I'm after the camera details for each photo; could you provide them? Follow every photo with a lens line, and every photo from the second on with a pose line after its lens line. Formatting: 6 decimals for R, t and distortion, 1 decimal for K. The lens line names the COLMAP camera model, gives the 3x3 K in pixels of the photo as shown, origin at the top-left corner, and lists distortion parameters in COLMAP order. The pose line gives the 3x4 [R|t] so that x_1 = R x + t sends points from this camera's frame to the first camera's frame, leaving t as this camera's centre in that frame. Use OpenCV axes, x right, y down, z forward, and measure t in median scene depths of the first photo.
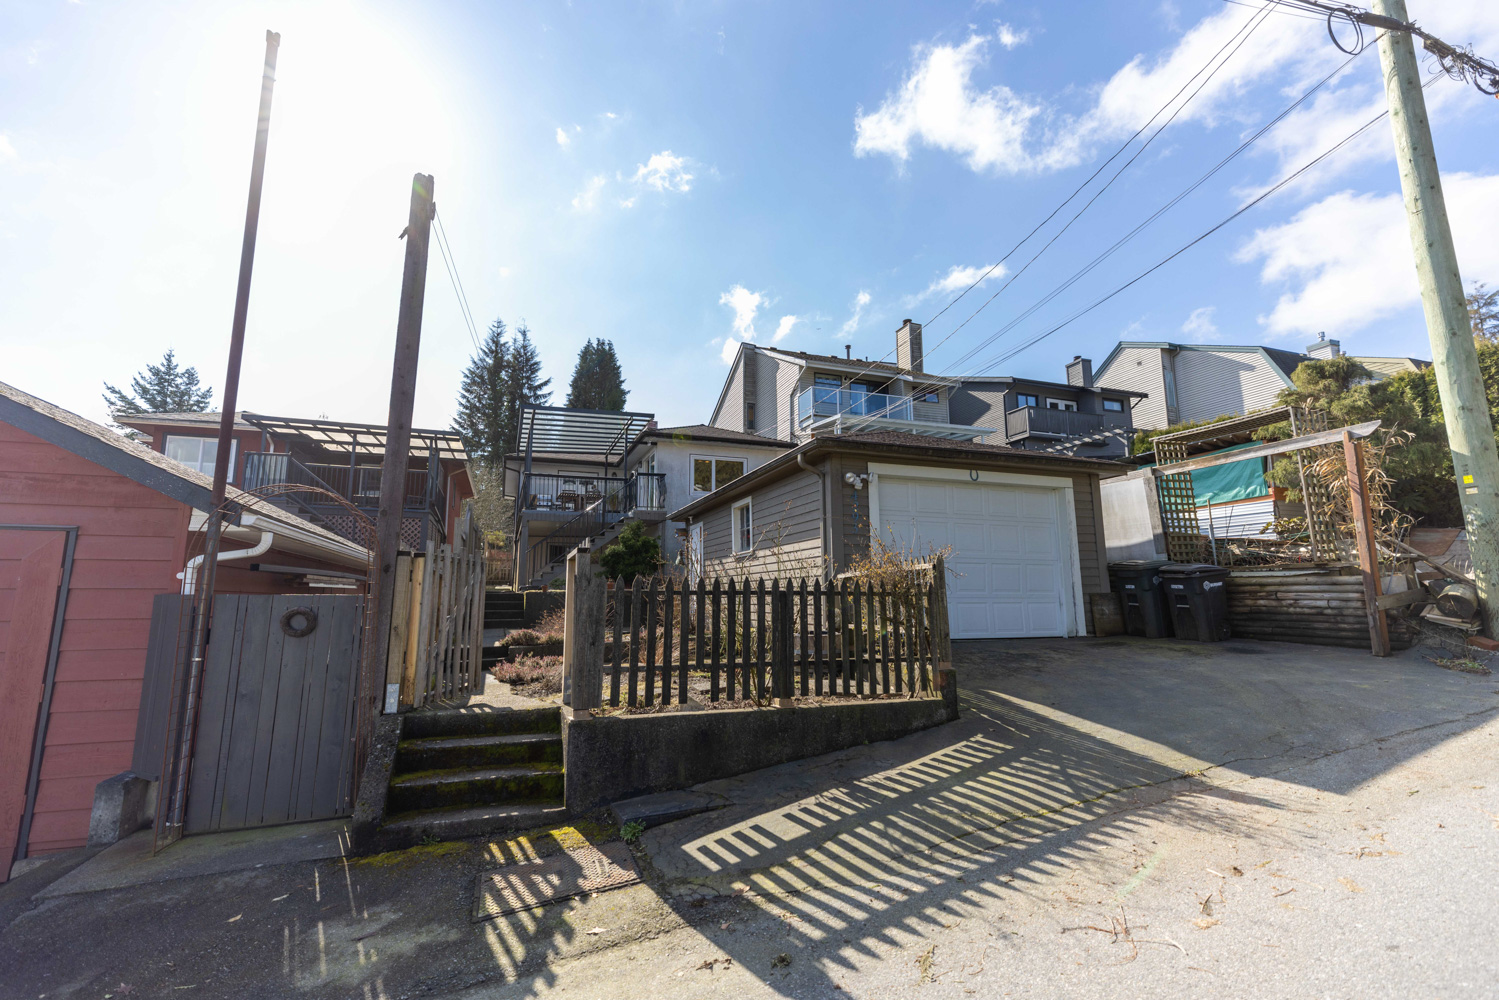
lens RADIAL K [[675.4, 0, 749.9], [0, 675.4, 483.3], [0, 0, 1]] dist [0.001139, 0.000189]
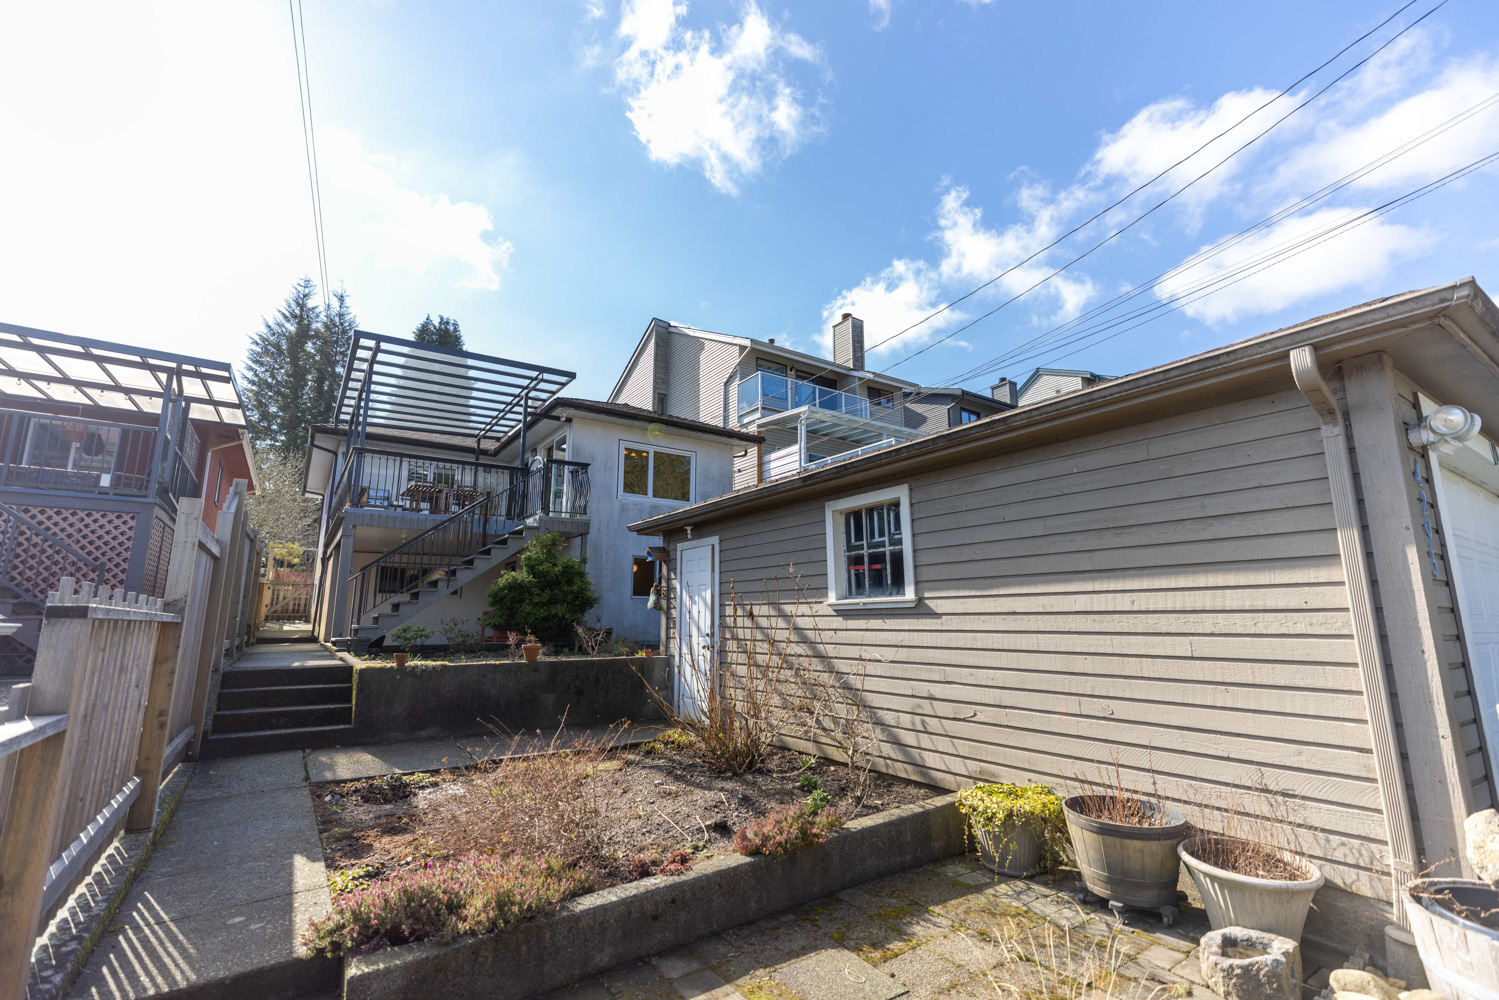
lens RADIAL K [[652.8, 0, 746.0], [0, 652.8, 495.3], [0, 0, 1]] dist [0.004005, 0.000765]
pose [[0.967189, 0.051567, 0.248769, -0.093126], [-0.046738, 0.998587, -0.025280, 0.017981], [-0.249721, 0.012824, 0.968233, 0.236948]]
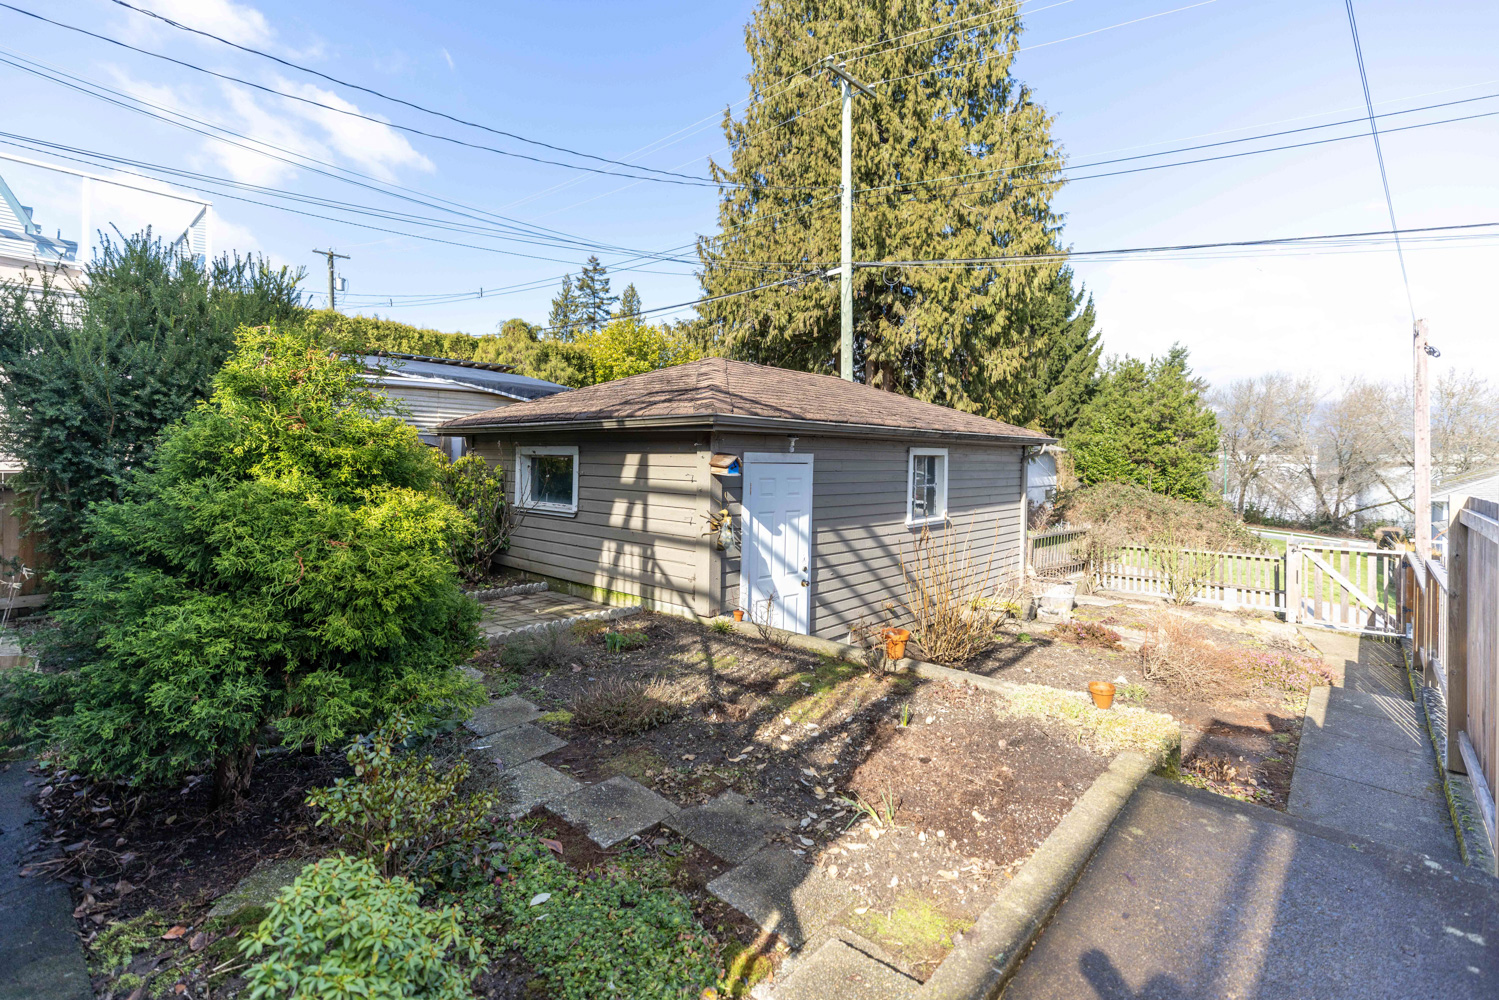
lens RADIAL K [[652.8, 0, 746.0], [0, 652.8, 495.3], [0, 0, 1]] dist [0.004005, 0.000765]
pose [[-0.456224, -0.052751, 0.888300, -0.233731], [-0.164269, 0.986078, -0.025810, 0.053152], [-0.874572, -0.157695, -0.458537, 0.631917]]
